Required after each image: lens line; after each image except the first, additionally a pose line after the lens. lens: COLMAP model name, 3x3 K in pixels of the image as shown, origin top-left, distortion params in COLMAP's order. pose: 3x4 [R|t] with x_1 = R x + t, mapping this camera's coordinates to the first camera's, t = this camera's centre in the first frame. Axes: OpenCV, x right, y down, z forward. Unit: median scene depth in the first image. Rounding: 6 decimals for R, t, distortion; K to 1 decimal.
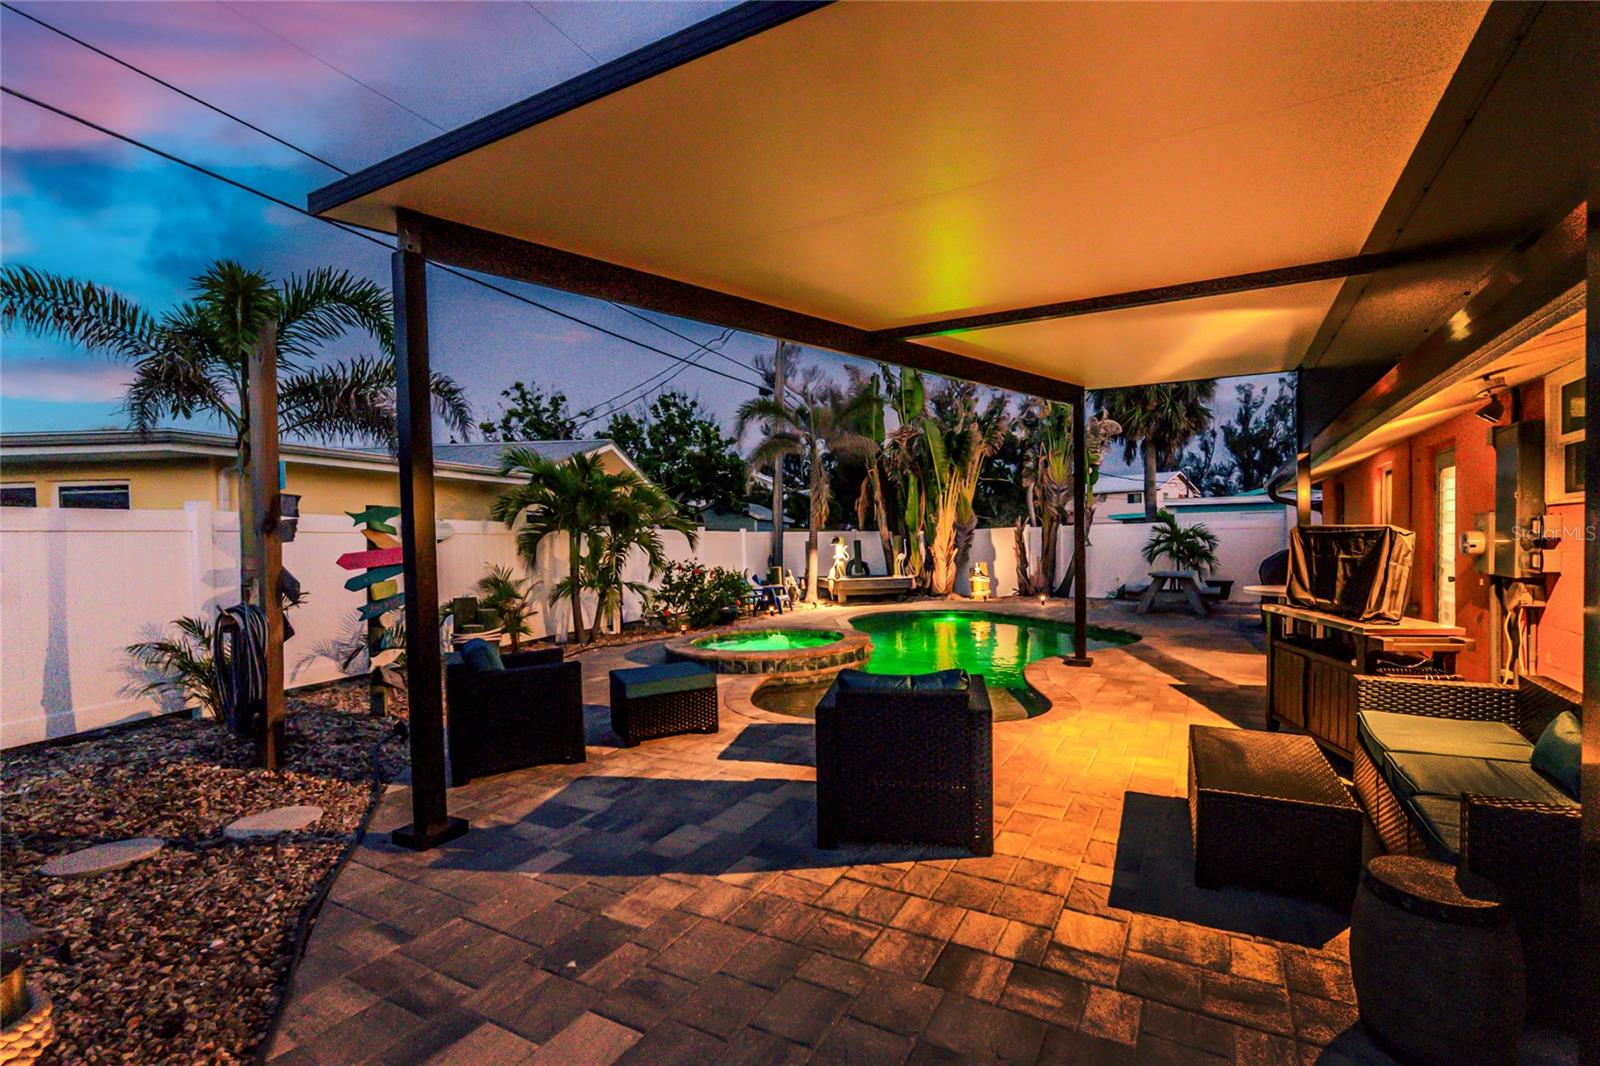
lens RADIAL K [[715.3, 0, 844.4], [0, 715.3, 553.4], [0, 0, 1]] dist [-0.000303, -0.000176]
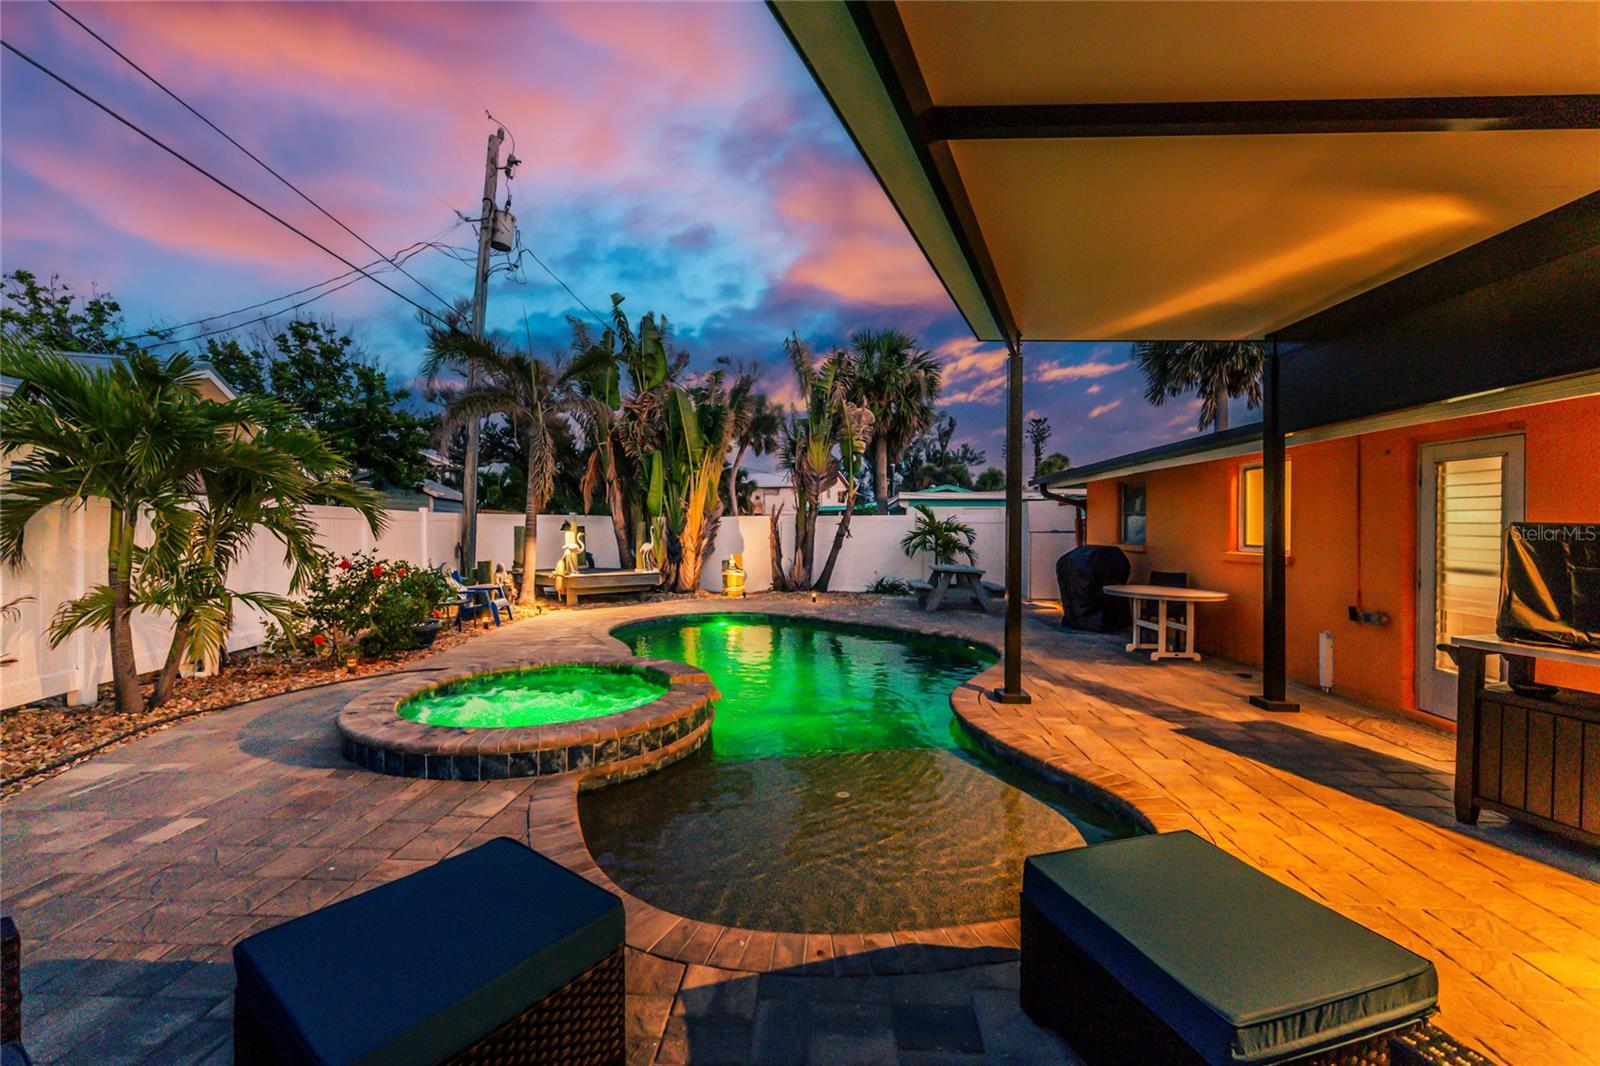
lens RADIAL K [[629.2, 0, 769.8], [0, 629.2, 521.1], [0, 0, 1]] dist [-0.001310, -0.000101]
pose [[0.907819, 0.024211, 0.418663, -0.132175], [-0.012157, 0.999432, -0.031435, -0.005859], [-0.419186, 0.023448, 0.907597, 0.365459]]
